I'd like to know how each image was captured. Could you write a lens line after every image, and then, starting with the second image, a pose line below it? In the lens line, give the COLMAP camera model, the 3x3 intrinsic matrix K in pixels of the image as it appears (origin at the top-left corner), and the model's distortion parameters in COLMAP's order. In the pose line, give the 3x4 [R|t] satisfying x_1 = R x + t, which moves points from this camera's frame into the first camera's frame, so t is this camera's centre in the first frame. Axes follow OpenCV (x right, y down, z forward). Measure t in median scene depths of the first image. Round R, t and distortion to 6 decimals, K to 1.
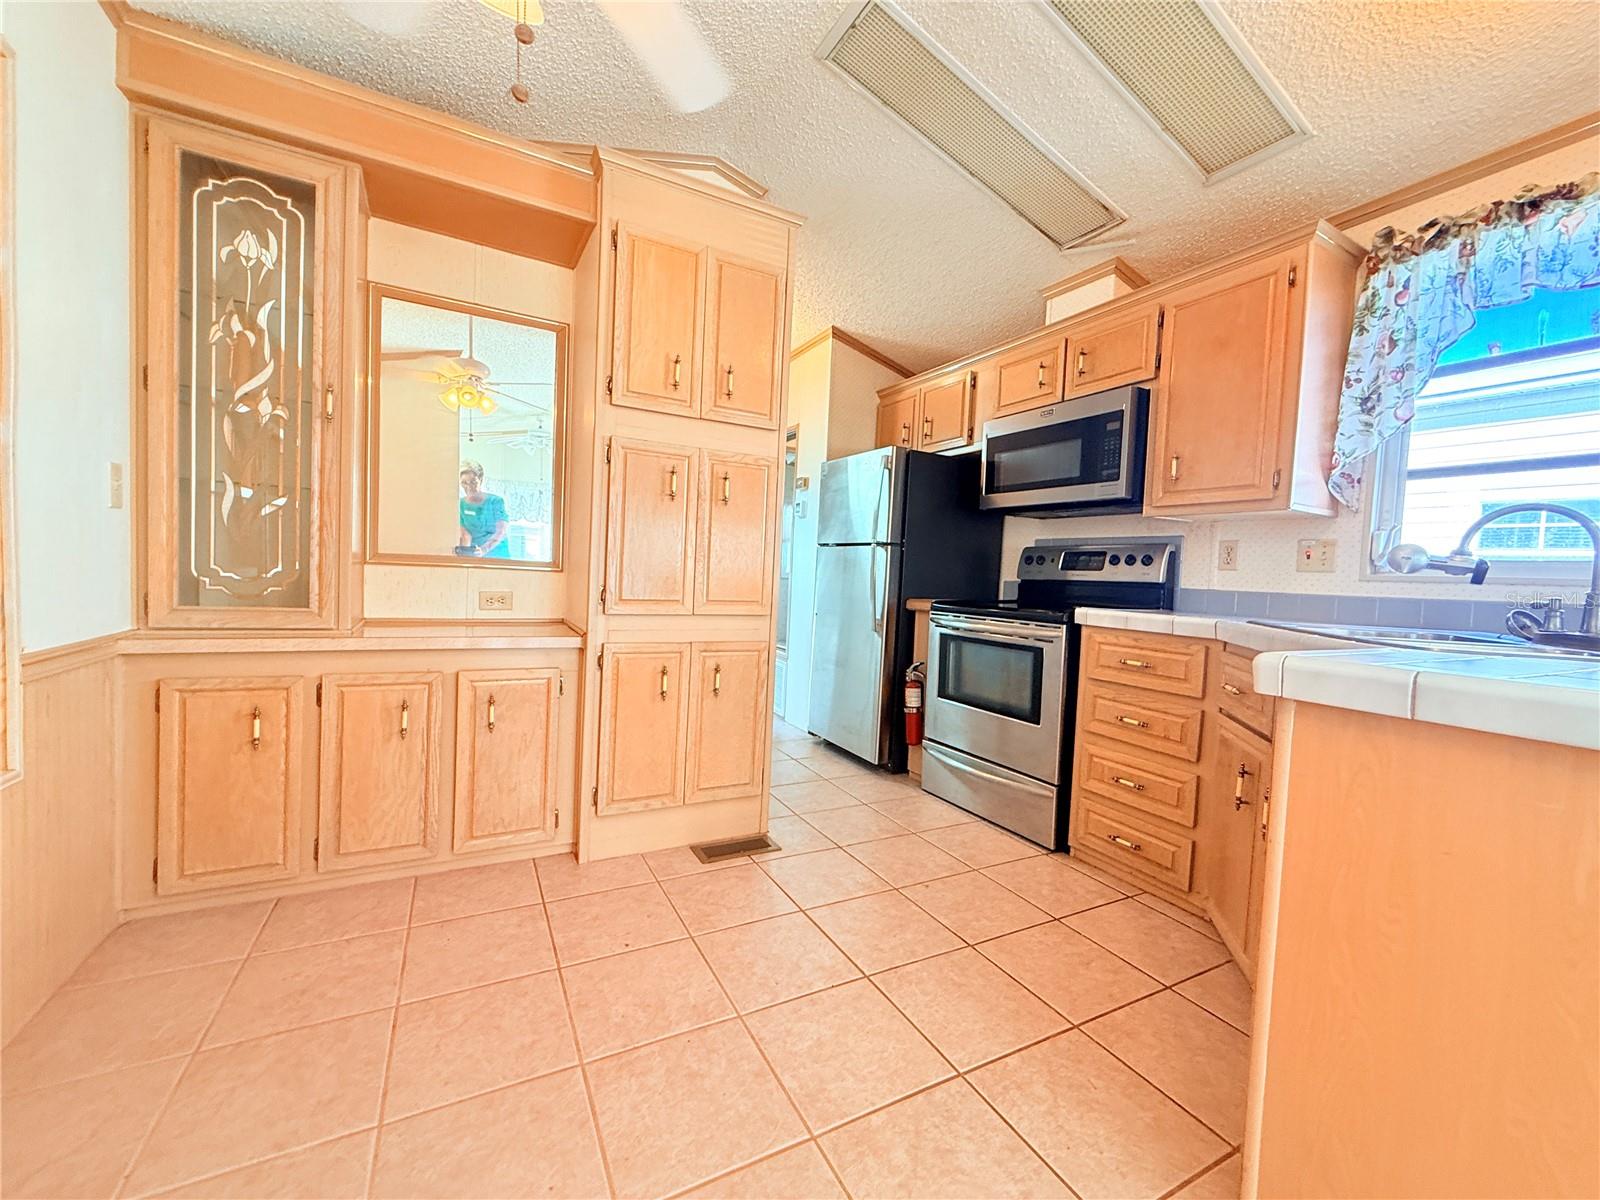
lens RADIAL K [[640.2, 0, 794.7], [0, 640.2, 599.3], [0, 0, 1]] dist [0.000925, 0.000129]
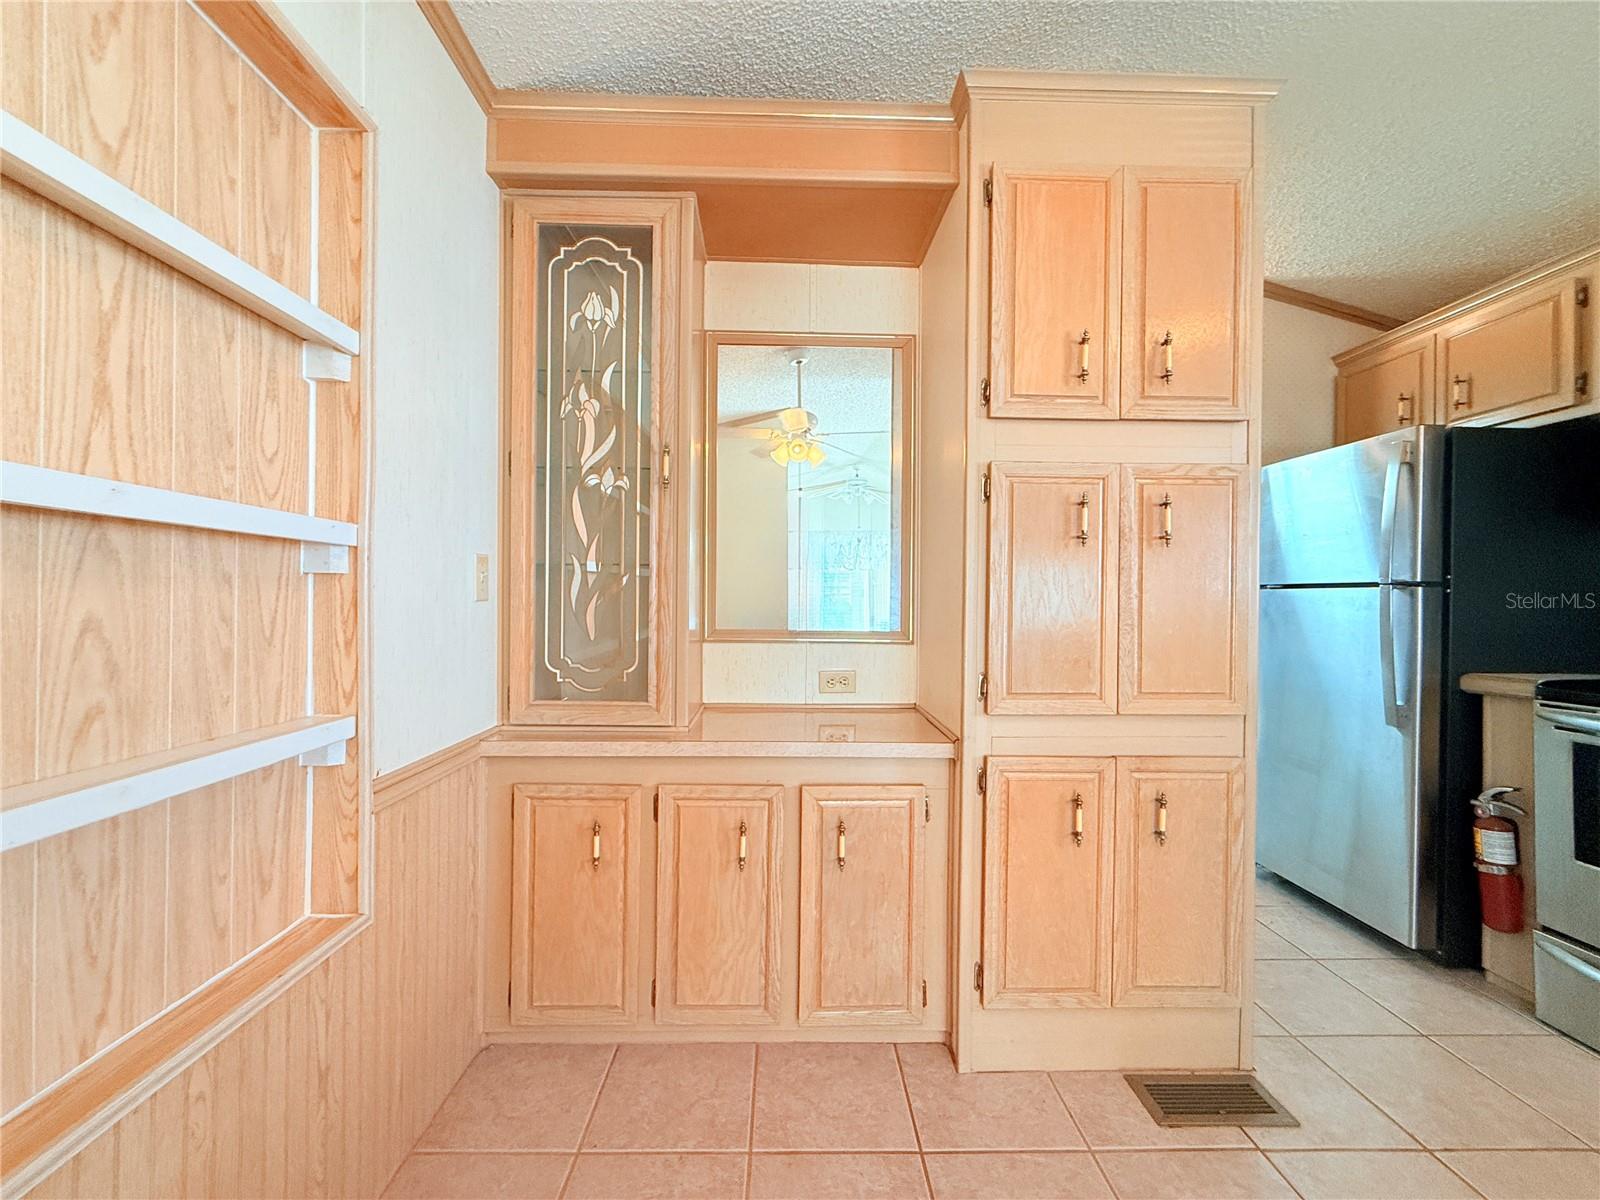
lens RADIAL K [[640.2, 0, 794.7], [0, 640.2, 599.3], [0, 0, 1]] dist [0.000925, 0.000129]
pose [[0.893304, -0.038807, -0.447775, -0.169383], [0.012684, 0.998045, -0.061192, -0.063254], [0.449274, 0.048984, 0.892050, 0.280655]]
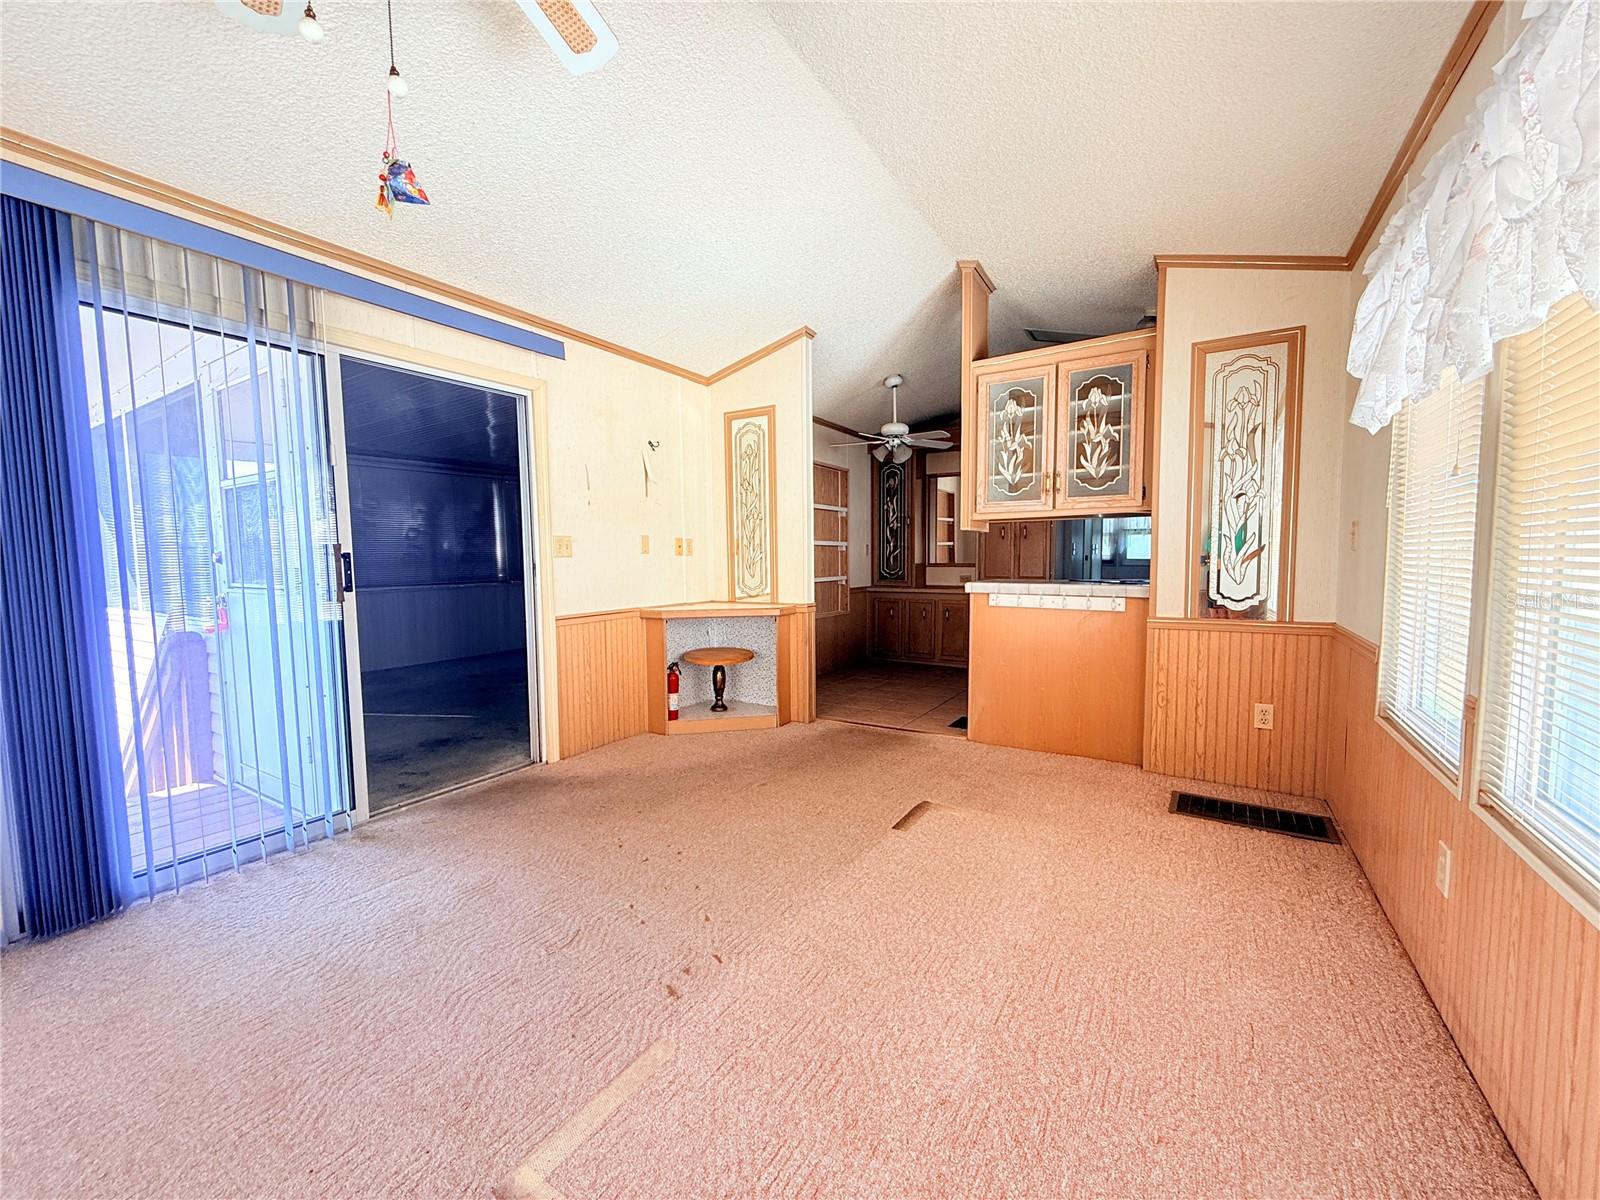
lens RADIAL K [[640.2, 0, 794.7], [0, 640.2, 599.3], [0, 0, 1]] dist [0.000925, 0.000129]
pose [[0.504904, 0.005094, -0.863160, 1.750430], [-0.007947, 0.999968, 0.001252, 0.105883], [0.863139, 0.006227, 0.504929, -1.145573]]
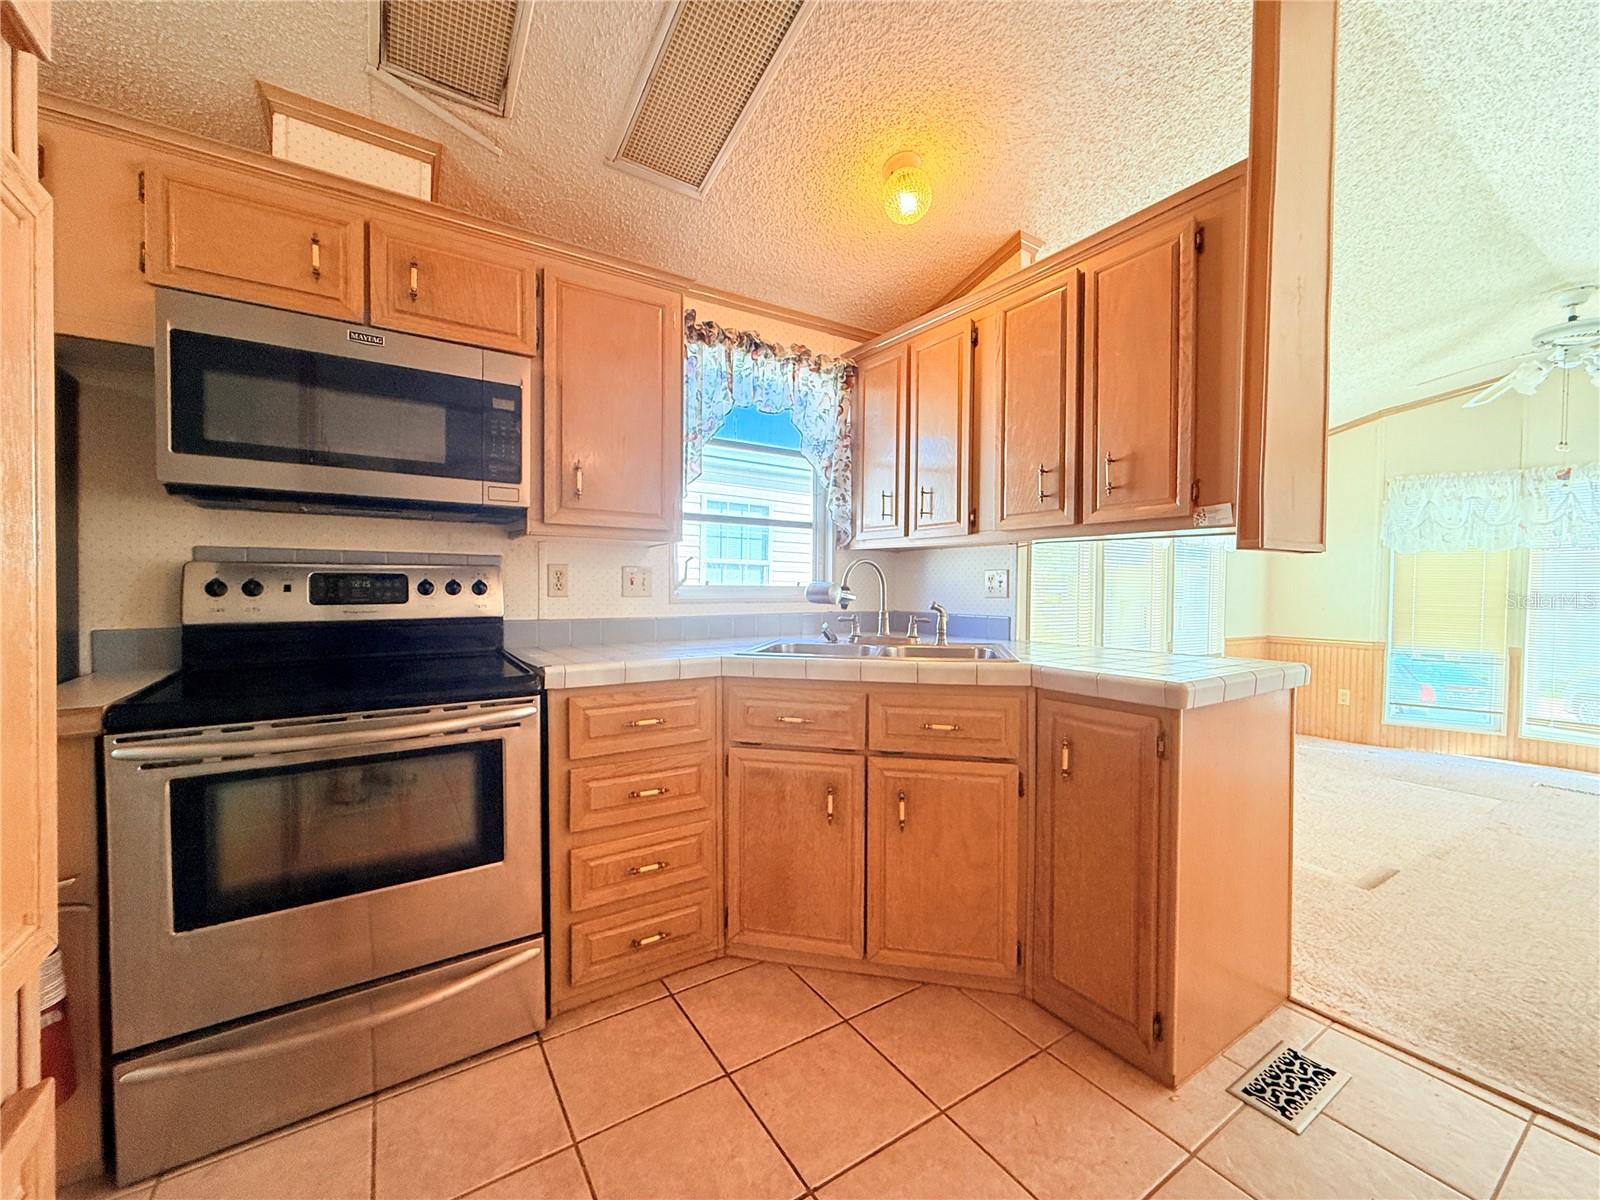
lens RADIAL K [[640.2, 0, 794.7], [0, 640.2, 599.3], [0, 0, 1]] dist [0.000925, 0.000129]
pose [[-0.093571, -0.065301, 0.993469, -0.302485], [0.034747, 0.997025, 0.068807, -0.111021], [-0.995006, 0.040958, -0.091023, 0.899740]]
